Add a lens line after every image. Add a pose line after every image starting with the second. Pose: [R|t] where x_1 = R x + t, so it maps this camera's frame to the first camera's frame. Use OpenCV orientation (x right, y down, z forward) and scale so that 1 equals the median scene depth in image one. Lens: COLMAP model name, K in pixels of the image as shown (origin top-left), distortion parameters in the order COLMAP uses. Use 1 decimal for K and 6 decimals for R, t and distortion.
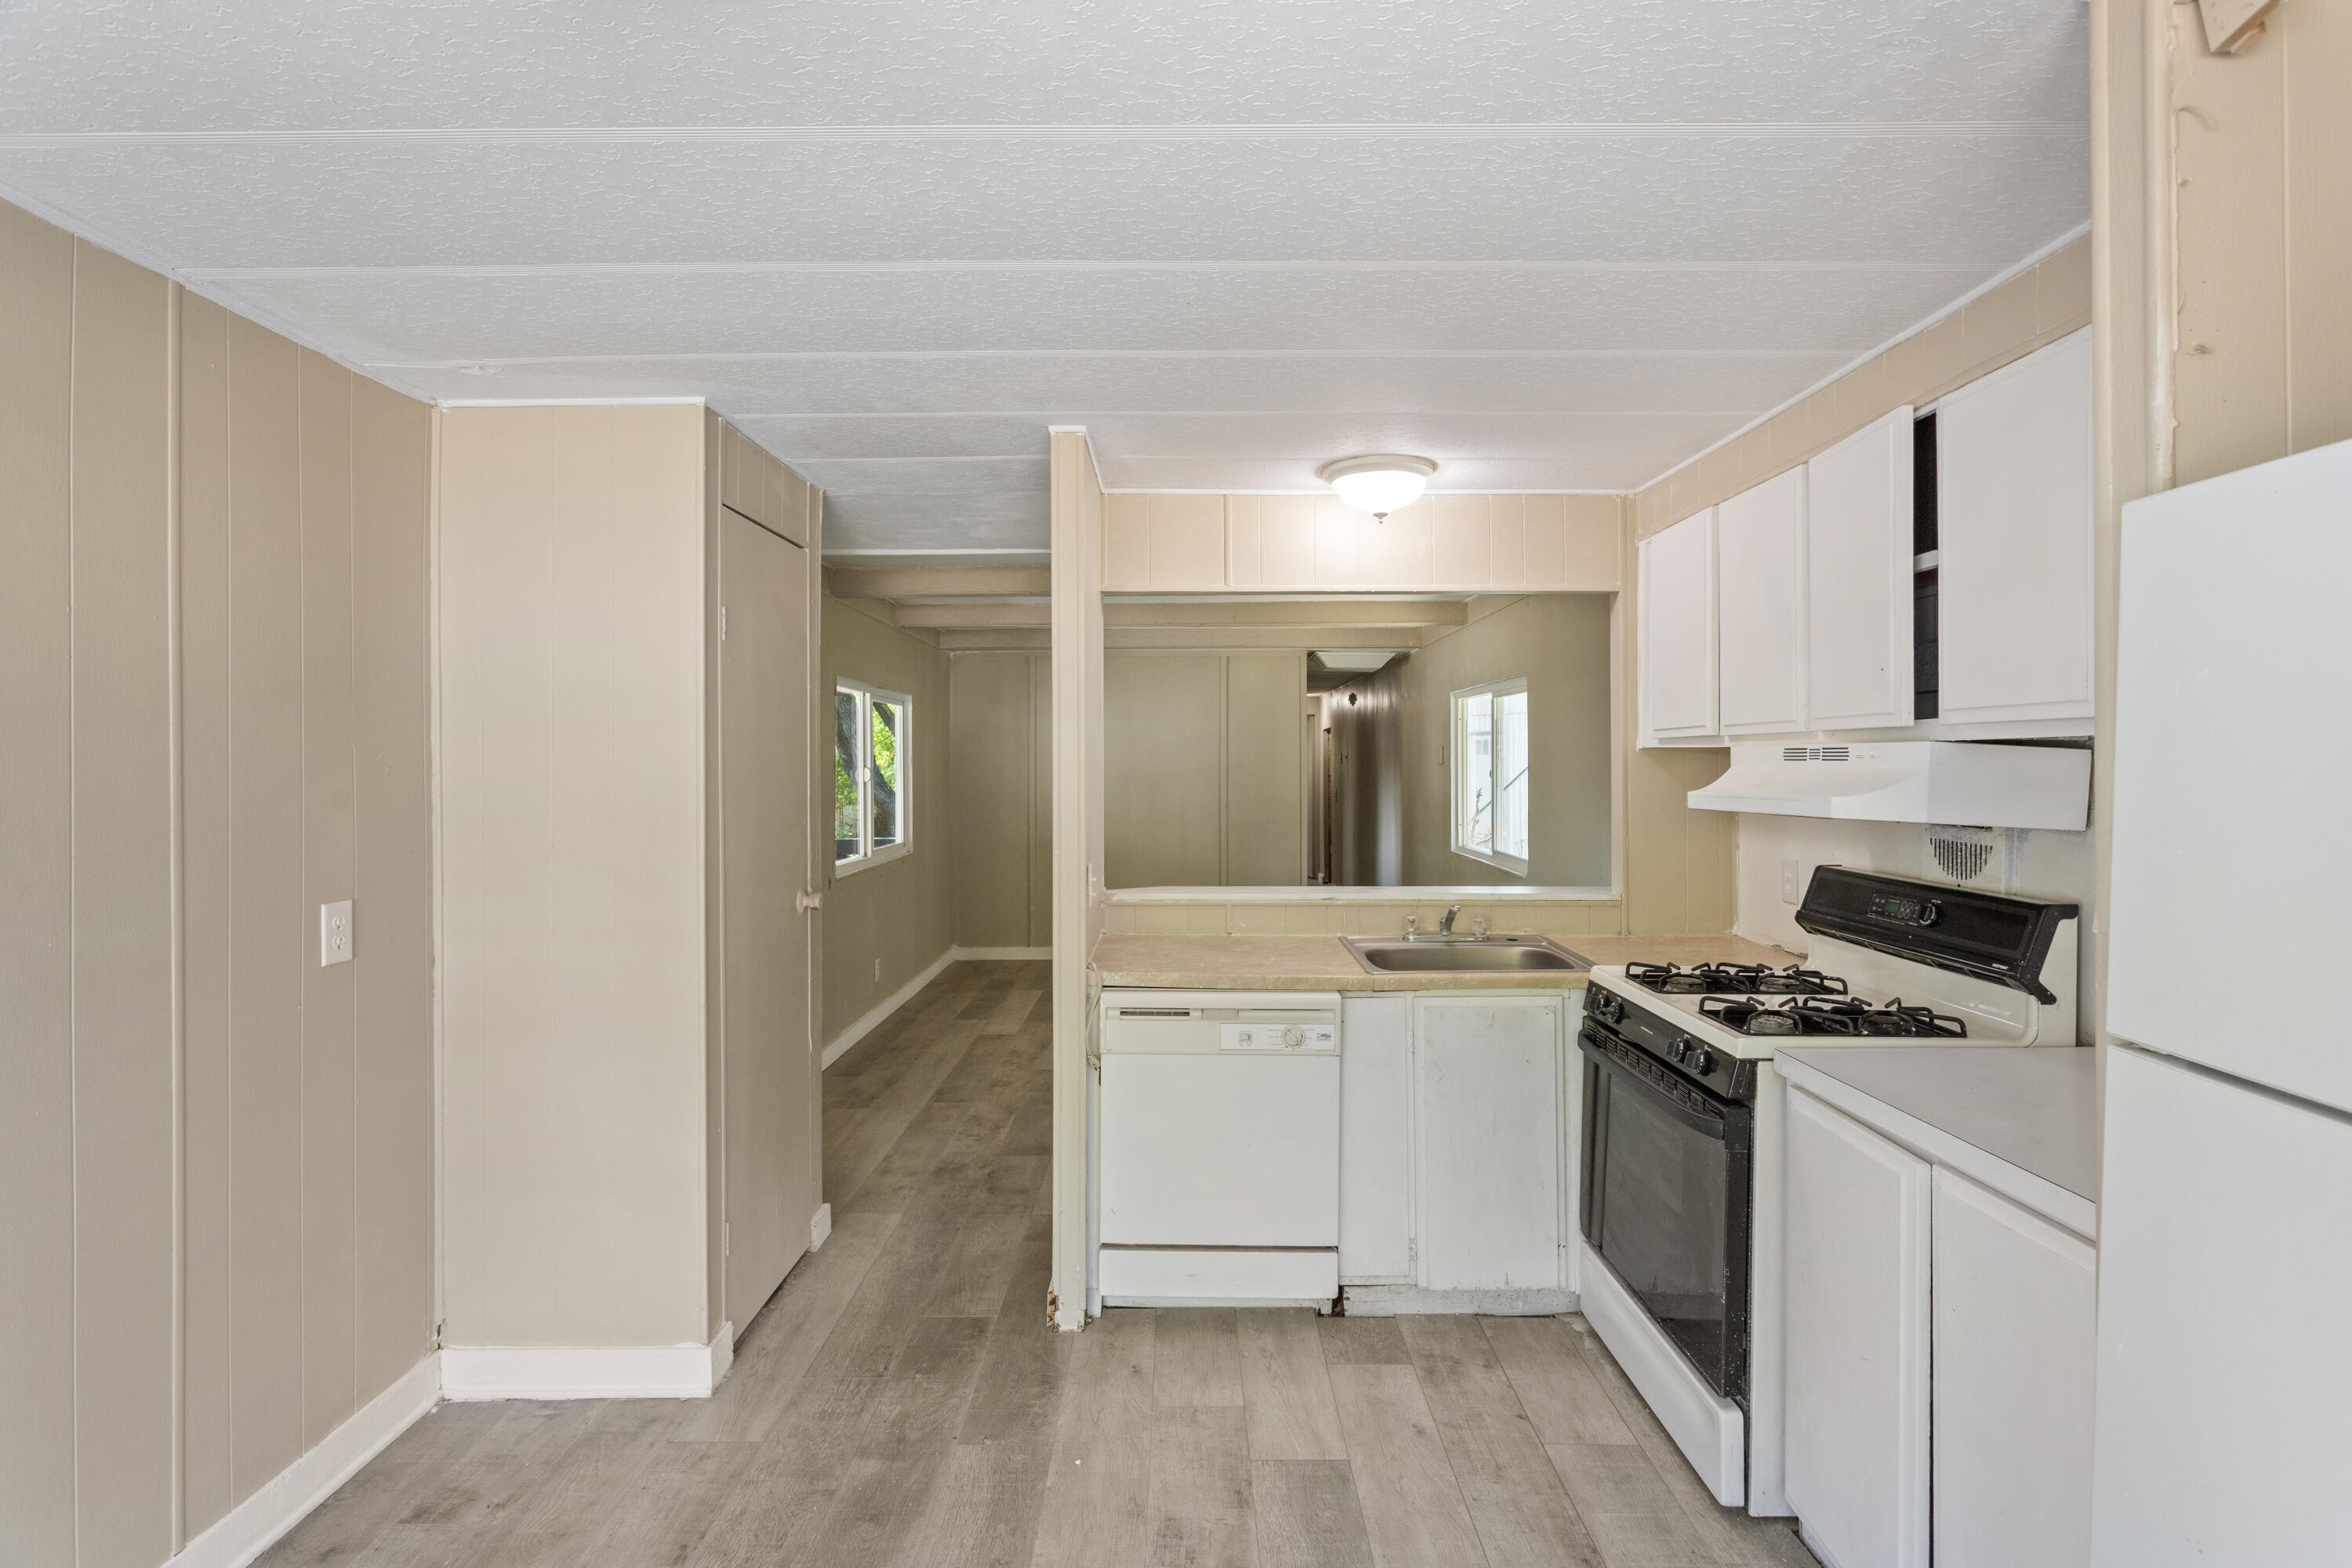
lens RADIAL K [[1136.1, 0, 1170.2], [0, 1136.1, 764.0], [0, 0, 1]] dist [-0.000992, 0.001151]
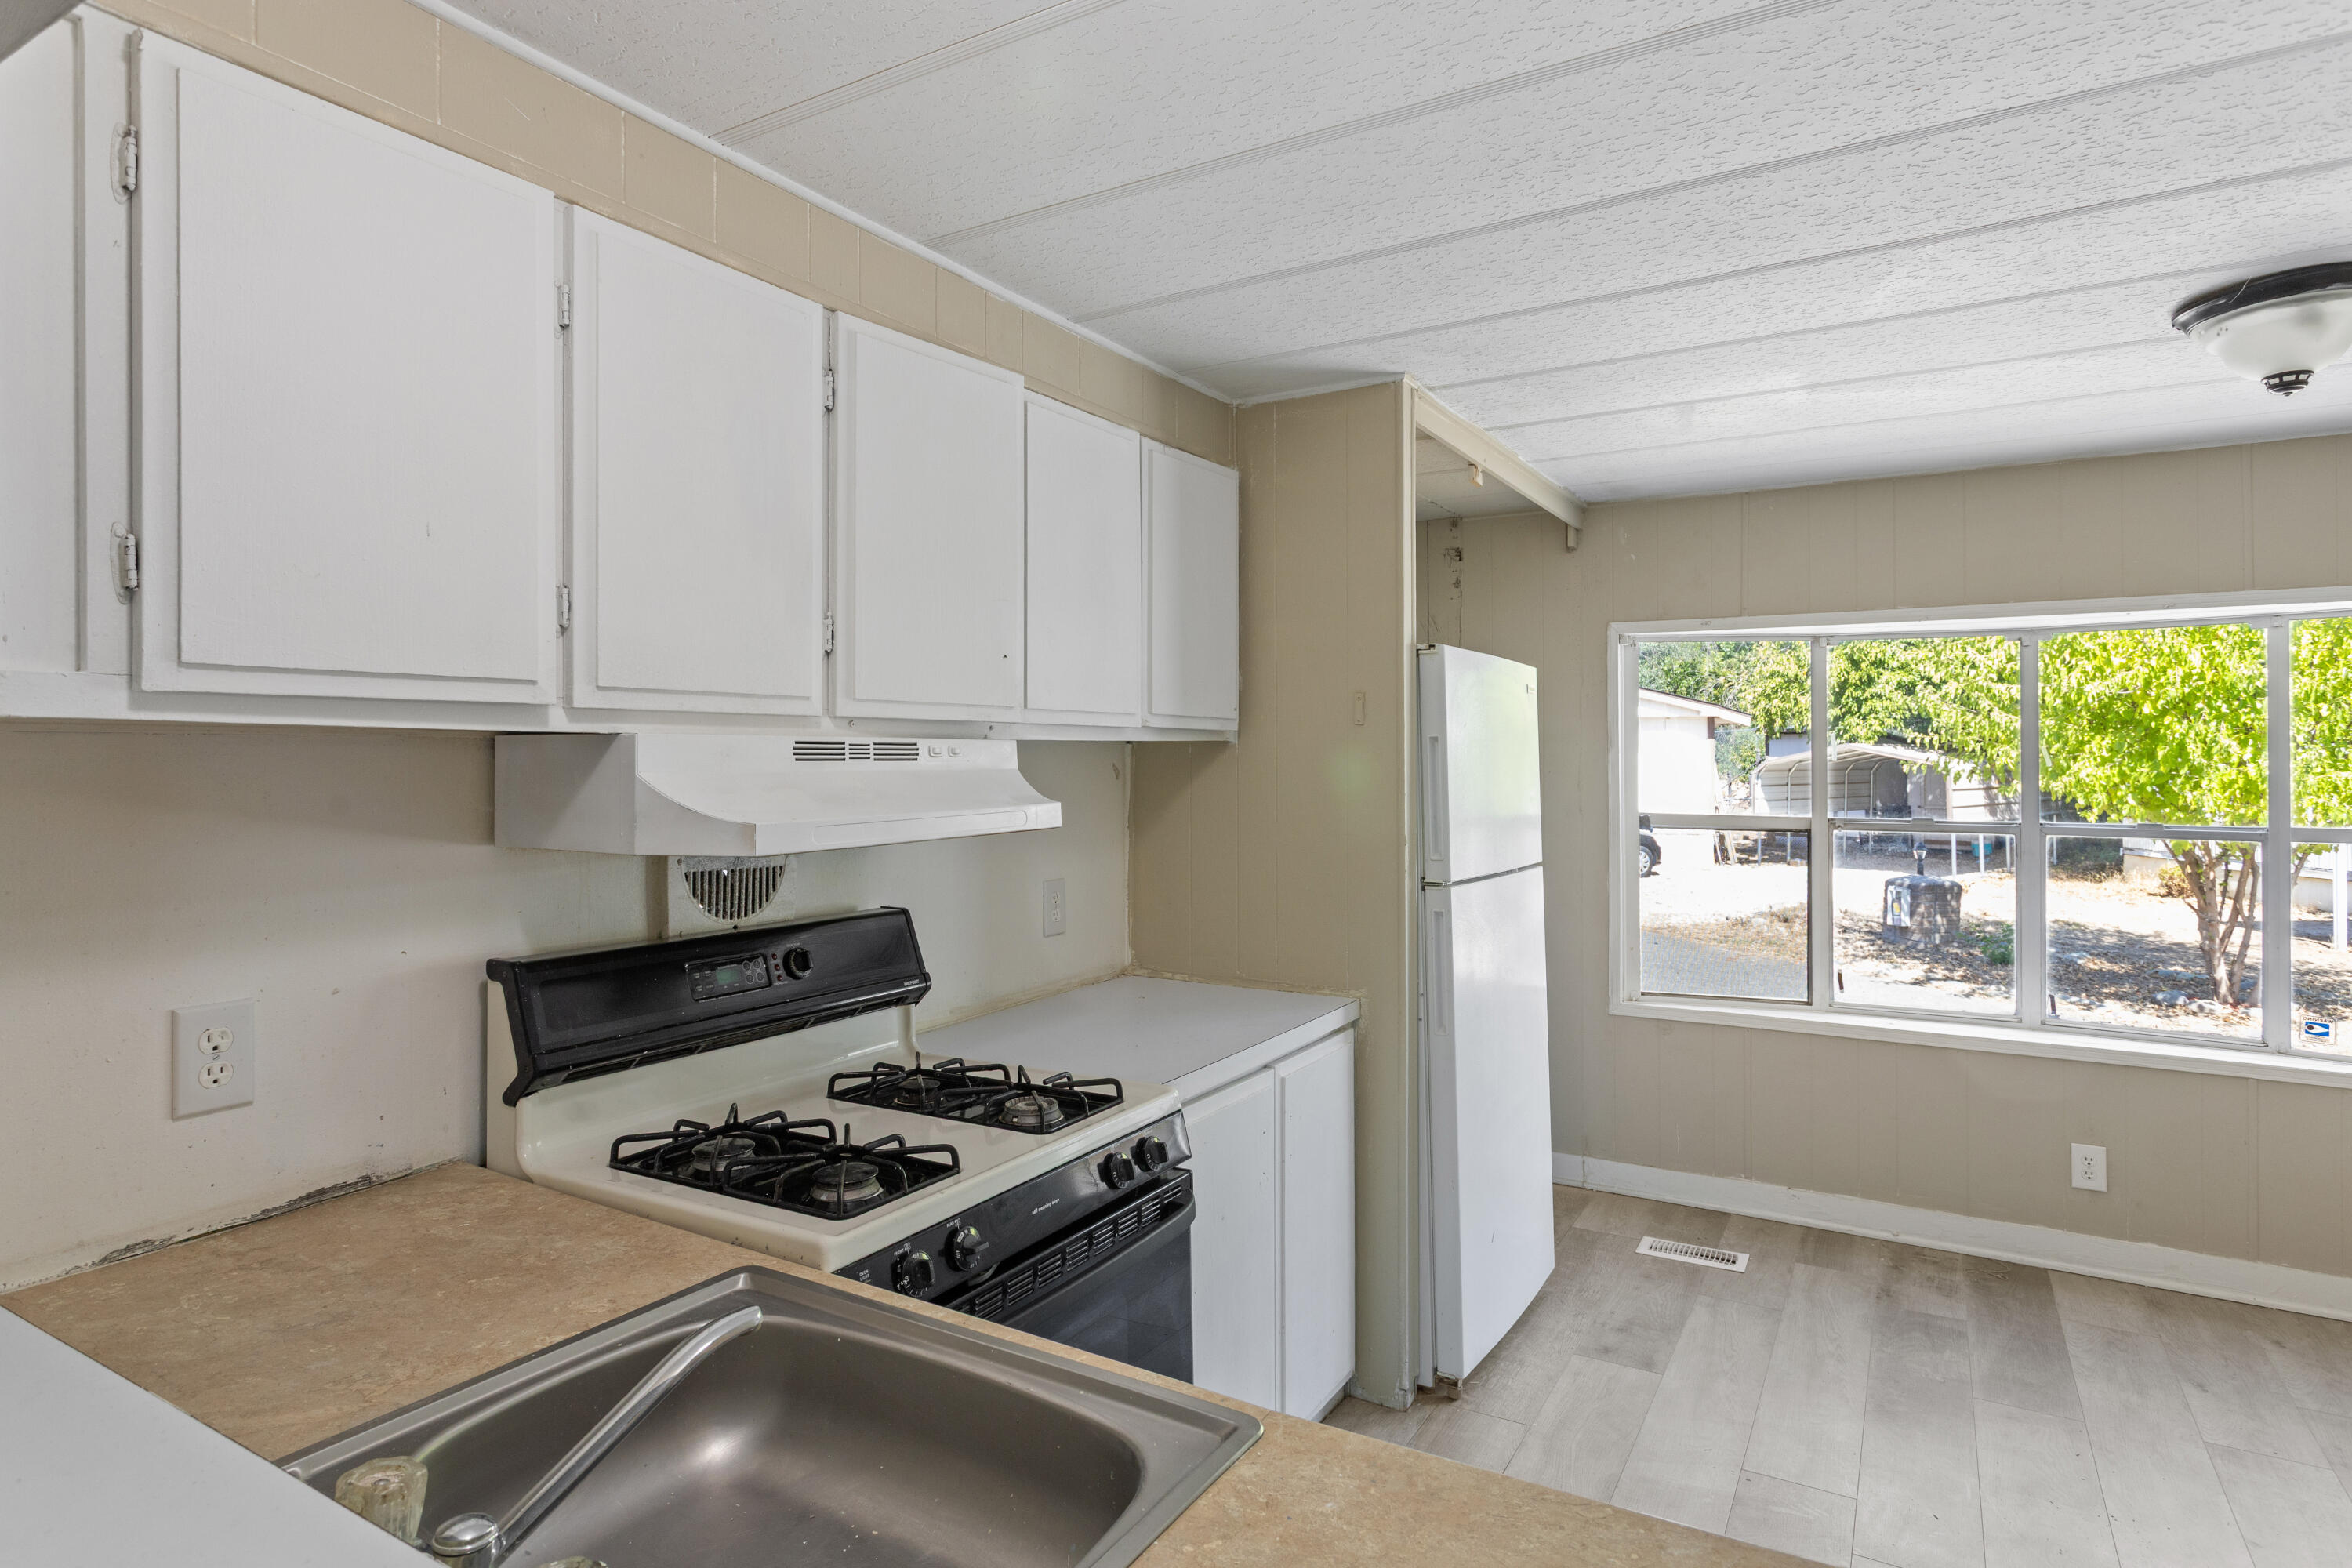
lens RADIAL K [[1263.5, 0, 1176.7], [0, 1263.5, 750.8], [0, 0, 1]] dist [-0.000504, 0.002364]
pose [[-0.864128, 0.009453, 0.503184, 0.019692], [0.007344, 0.999954, -0.006173, -0.002715], [-0.503219, -0.001639, -0.864157, 1.401488]]
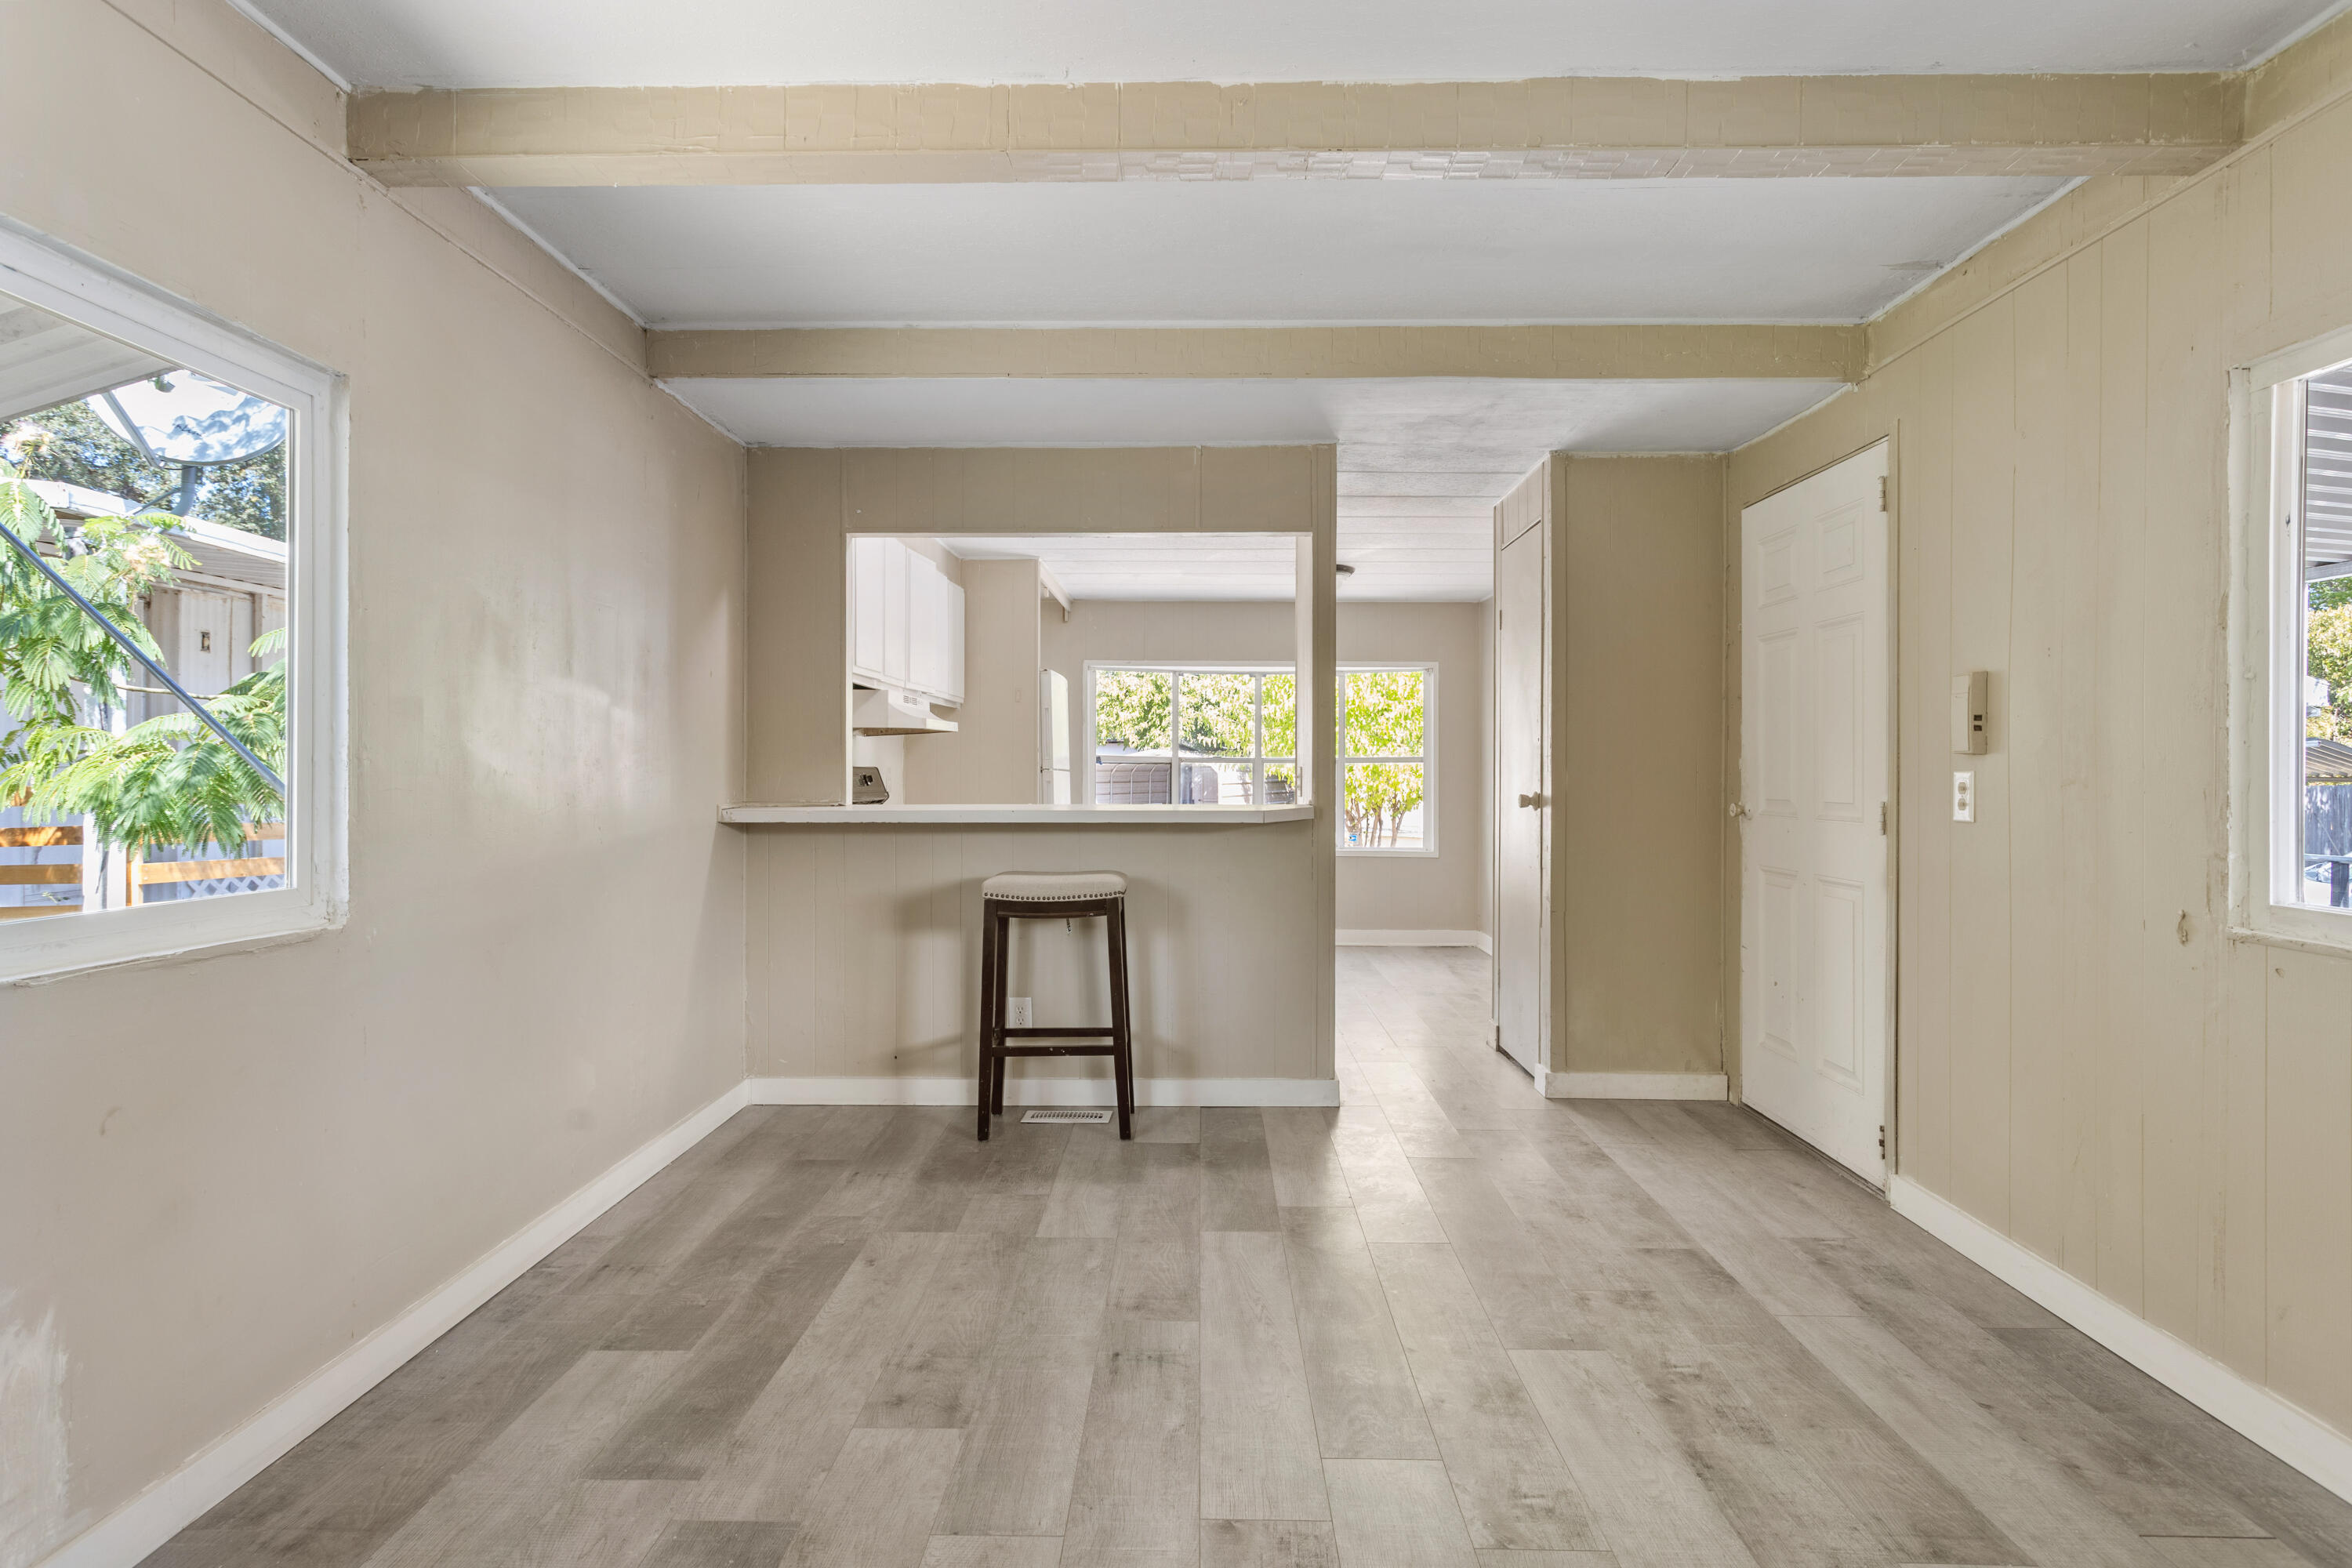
lens RADIAL K [[1263.5, 0, 1176.7], [0, 1263.5, 750.8], [0, 0, 1]] dist [-0.000504, 0.002364]
pose [[-0.999938, 0.002555, 0.010802, 0.076609], [0.002406, 0.999902, -0.013798, 0.100767], [-0.010836, -0.013772, -0.999846, 2.890331]]
